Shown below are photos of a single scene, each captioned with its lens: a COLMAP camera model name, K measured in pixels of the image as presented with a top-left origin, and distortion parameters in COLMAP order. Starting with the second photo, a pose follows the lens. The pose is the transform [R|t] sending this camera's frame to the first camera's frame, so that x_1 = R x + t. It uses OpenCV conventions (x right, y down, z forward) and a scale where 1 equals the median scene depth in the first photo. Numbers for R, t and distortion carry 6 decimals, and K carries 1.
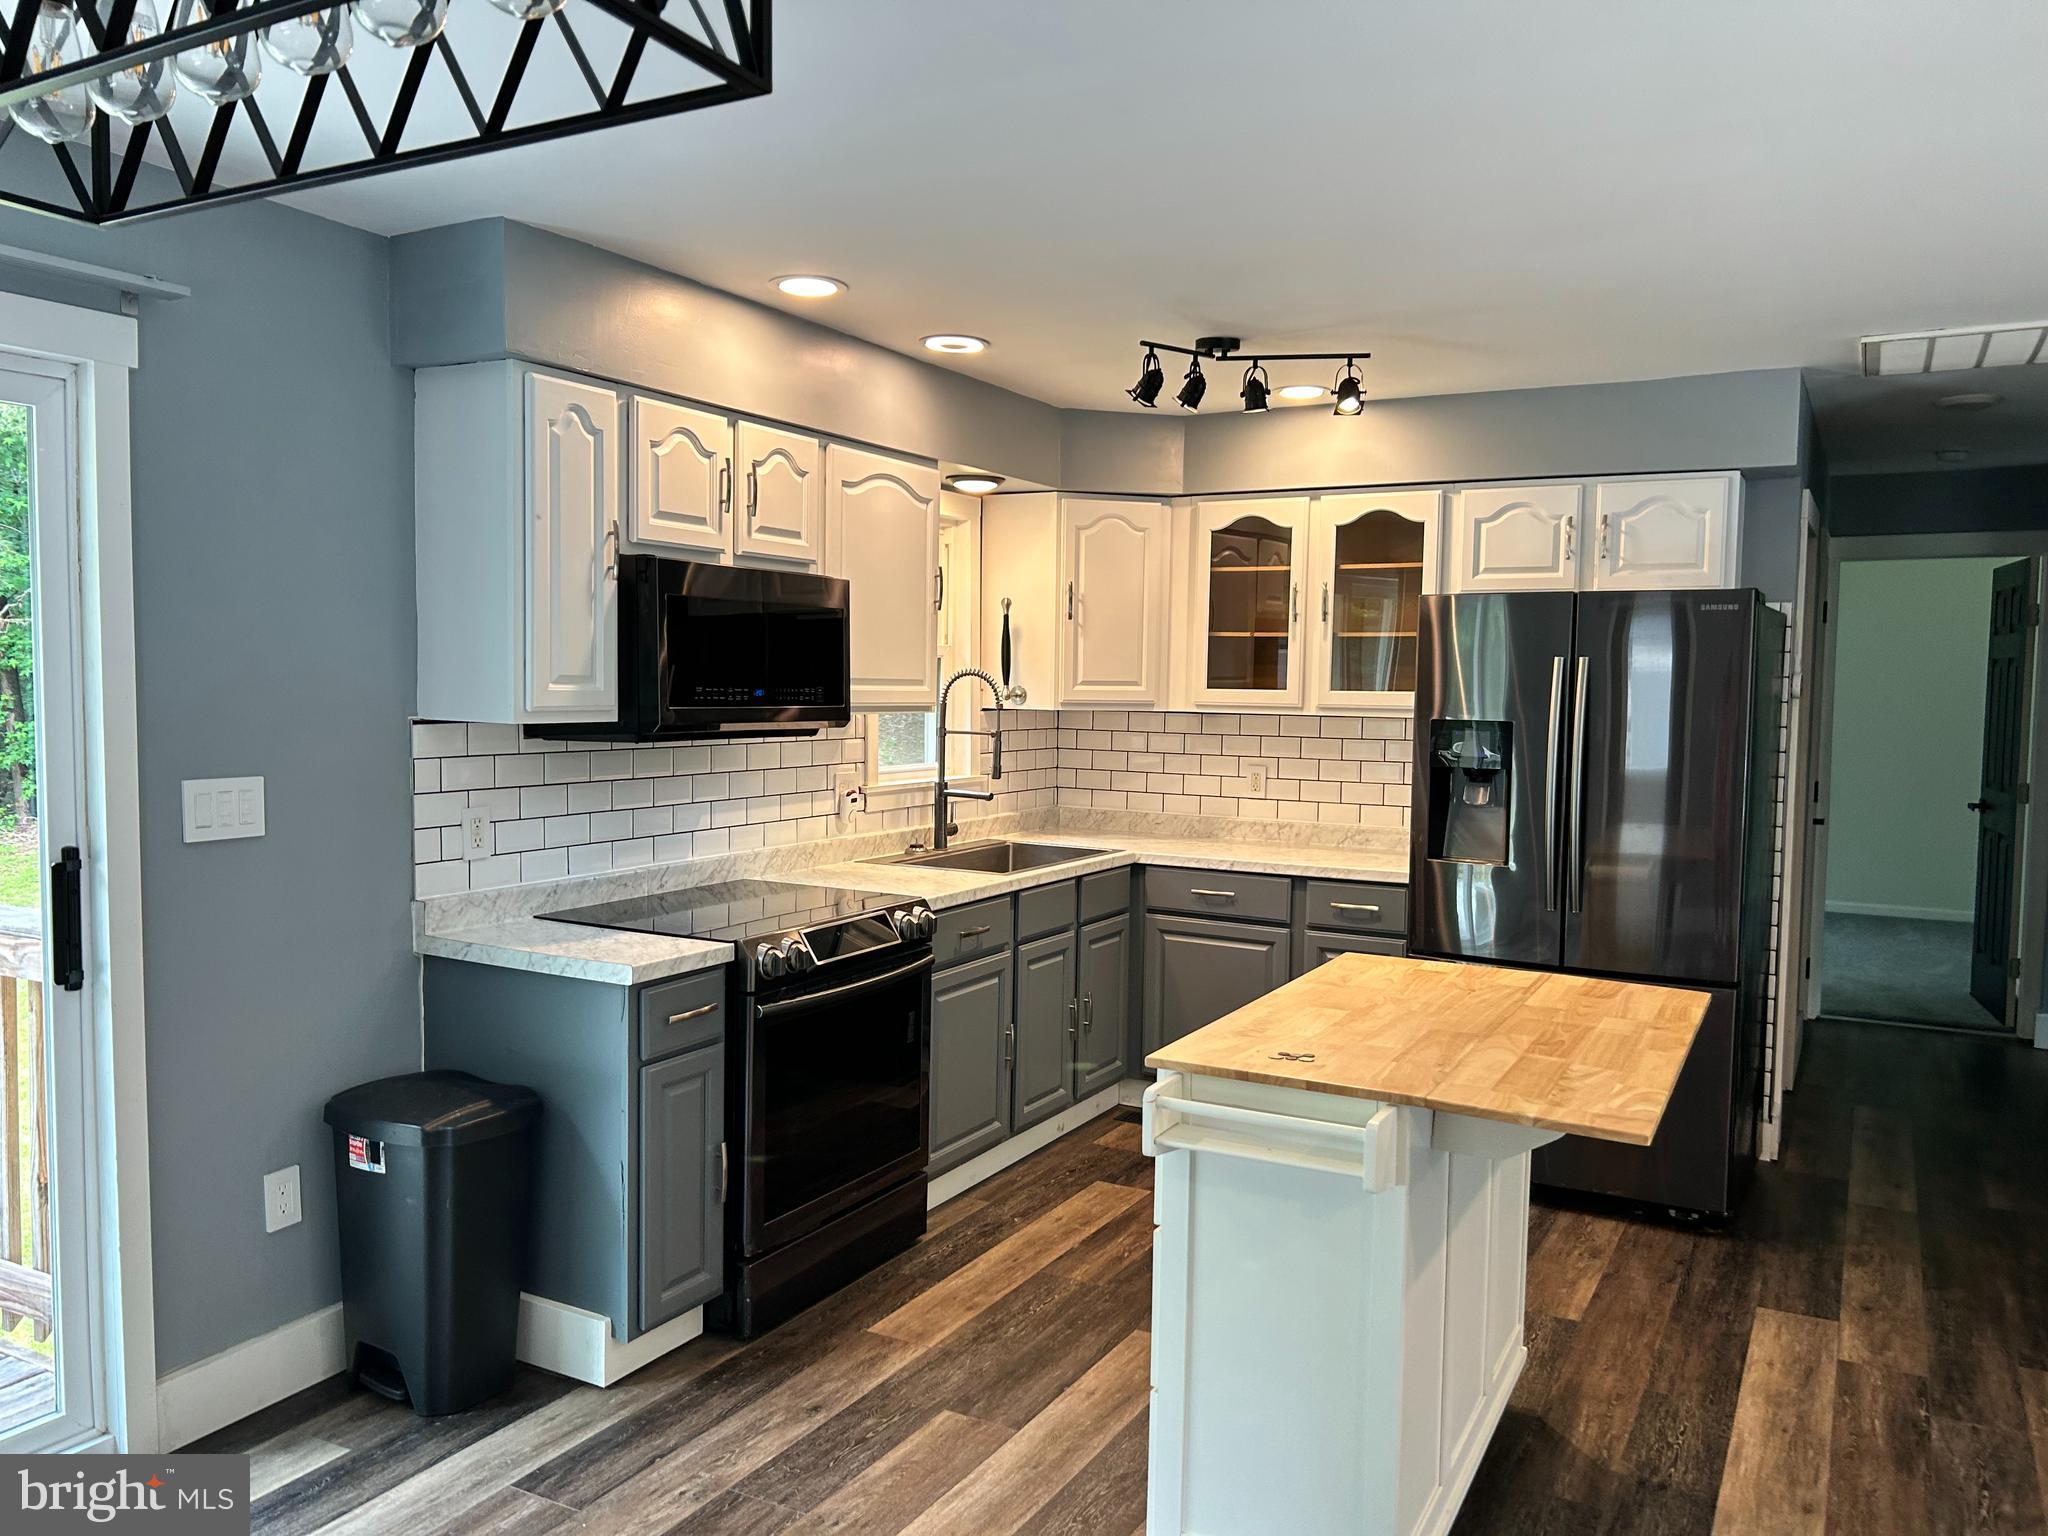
lens RADIAL K [[1514.6, 0, 1002.1], [0, 1514.6, 784.9], [0, 0, 1]] dist [0.005729, -0.005593]
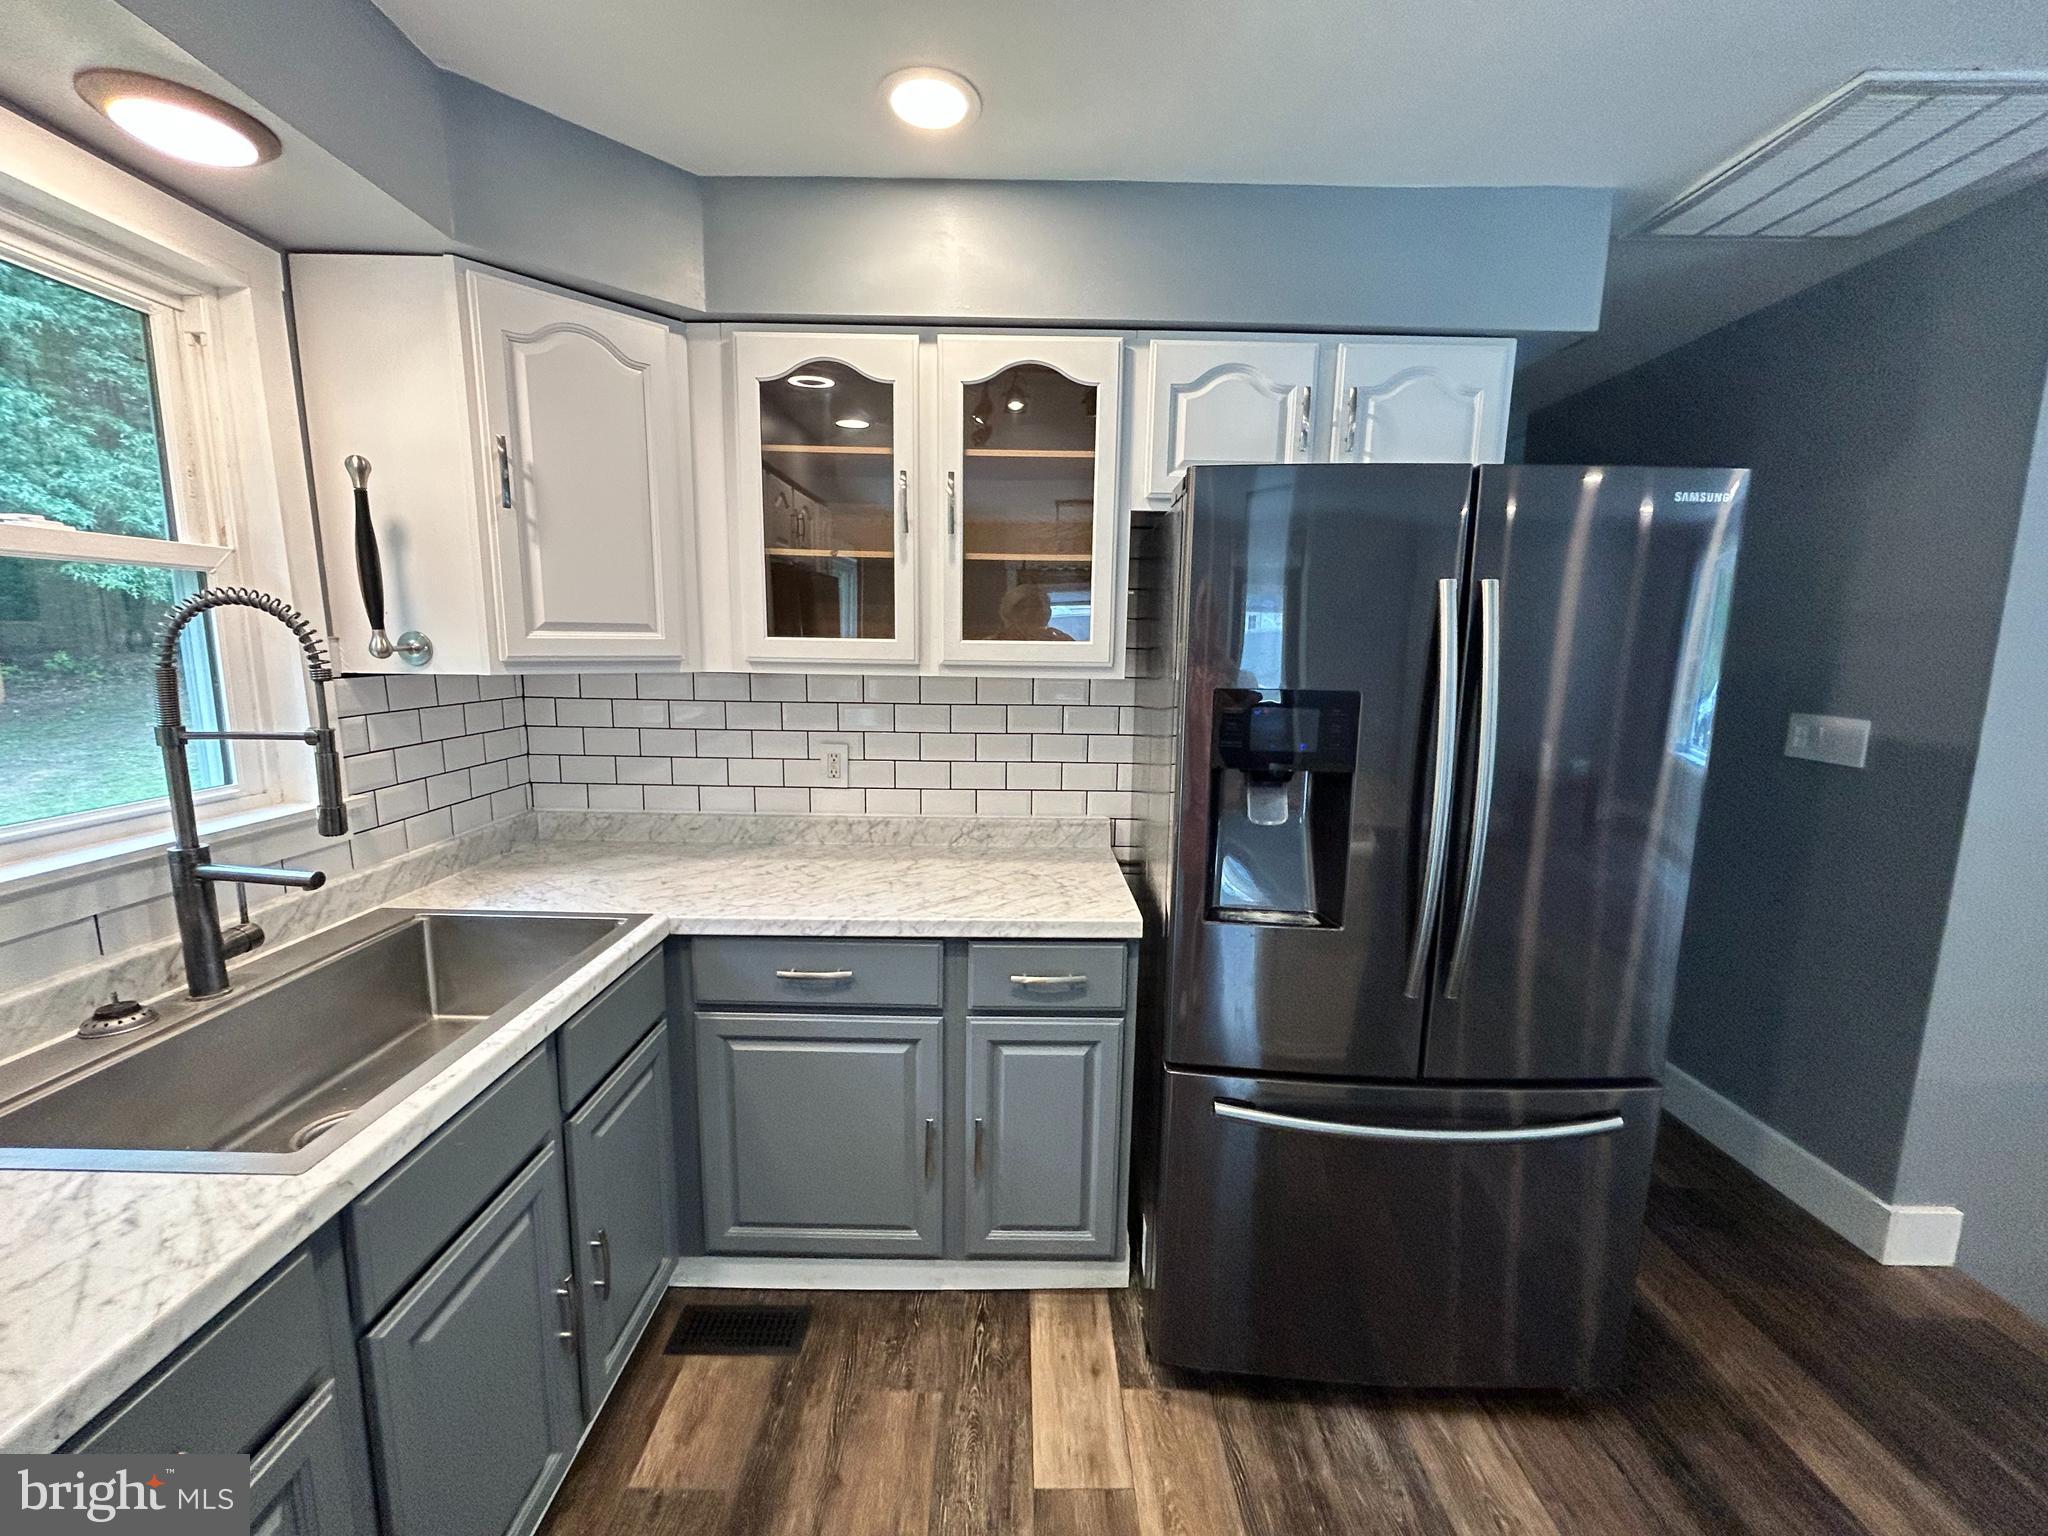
lens RADIAL K [[830.7, 0, 1019.6], [0, 830.7, 769.3], [0, 0, 1]] dist [0.000508, 0.000167]
pose [[0.868352, -0.077407, 0.489871, 0.055225], [0.033750, 0.994678, 0.097348, -0.041586], [-0.494799, -0.067999, 0.866343, 0.692354]]
